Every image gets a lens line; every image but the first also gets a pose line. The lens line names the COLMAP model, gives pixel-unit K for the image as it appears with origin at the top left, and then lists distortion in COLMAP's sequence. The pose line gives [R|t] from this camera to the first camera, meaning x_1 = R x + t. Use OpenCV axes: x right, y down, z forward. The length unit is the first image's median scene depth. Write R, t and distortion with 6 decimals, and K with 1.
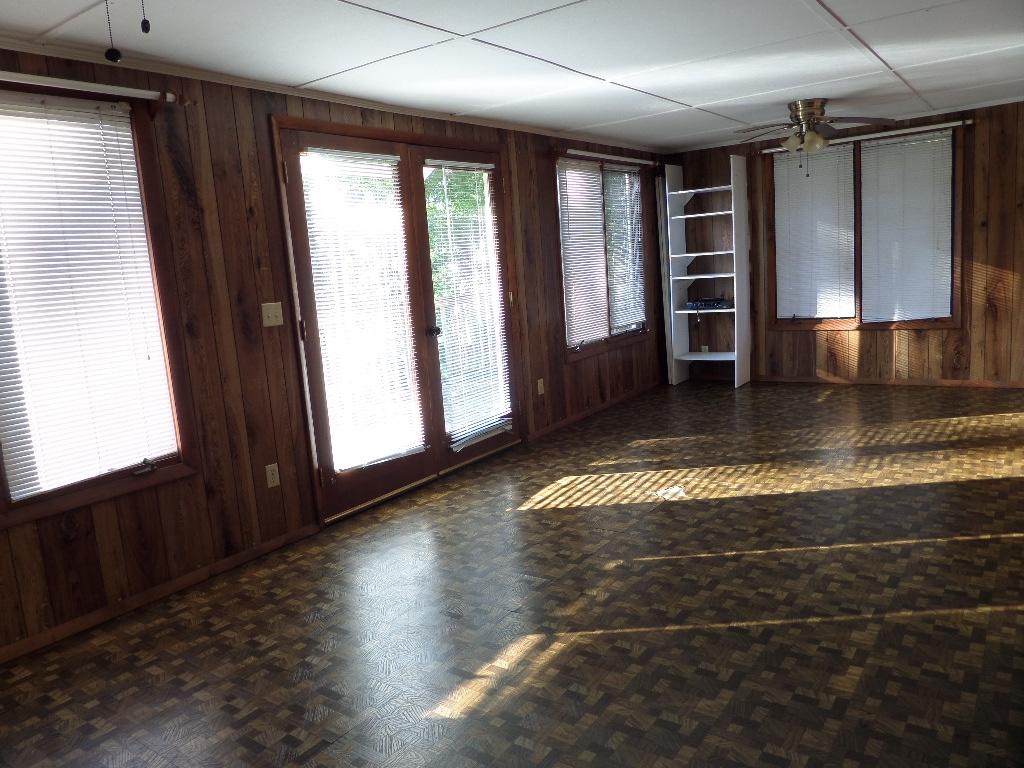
lens RADIAL K [[731.8, 0, 506.9], [0, 731.8, 386.8], [0, 0, 1]] dist [-0.015929, -0.029649]
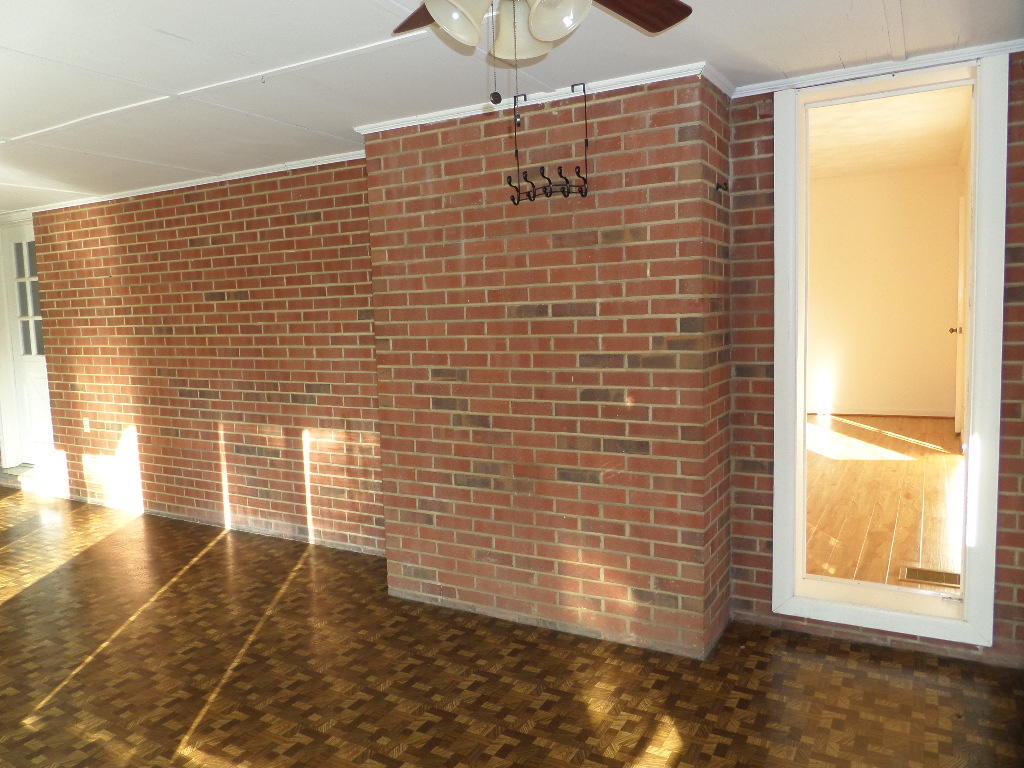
lens RADIAL K [[731.8, 0, 506.9], [0, 731.8, 386.8], [0, 0, 1]] dist [-0.015929, -0.029649]
pose [[-0.122716, -0.017236, 0.992292, -0.540411], [0.196271, 0.979680, 0.041290, -0.040048], [-0.972840, 0.199825, -0.116840, 0.396341]]
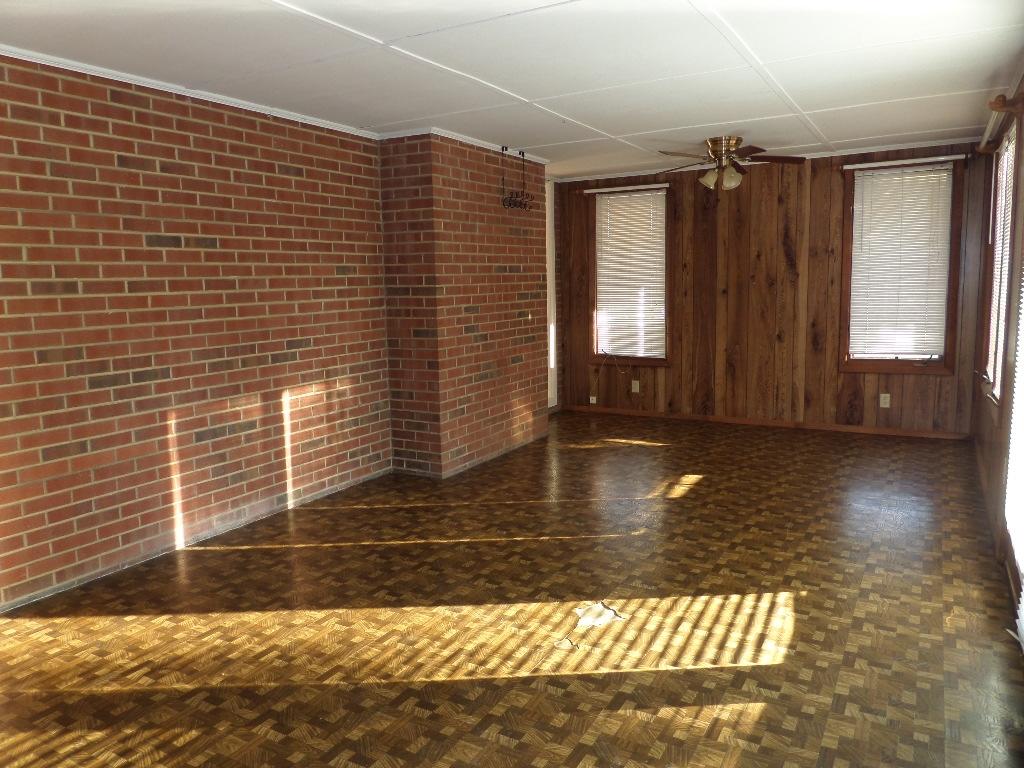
lens RADIAL K [[734.1, 0, 512.0], [0, 734.1, 384.0], [0, 0, 1]] dist [-0.017531, -0.003816]
pose [[-0.988652, 0.117474, -0.093628, 0.341233], [0.083539, 0.947951, 0.307263, -0.290677], [0.124850, 0.295954, -0.947008, 1.590221]]
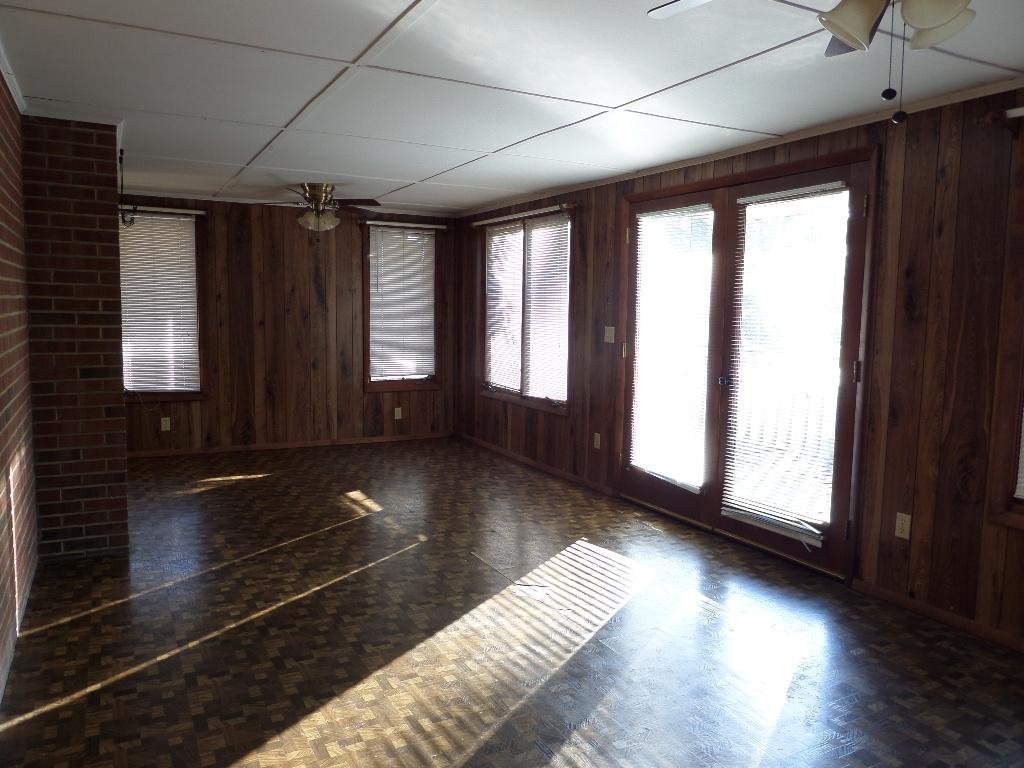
lens RADIAL K [[731.8, 0, 506.9], [0, 731.8, 386.8], [0, 0, 1]] dist [-0.015929, -0.029649]
pose [[-0.430250, 0.166987, -0.887130, 0.956280], [-0.133039, 0.960281, 0.245279, -0.292822], [0.892853, 0.223554, -0.390945, 1.251275]]
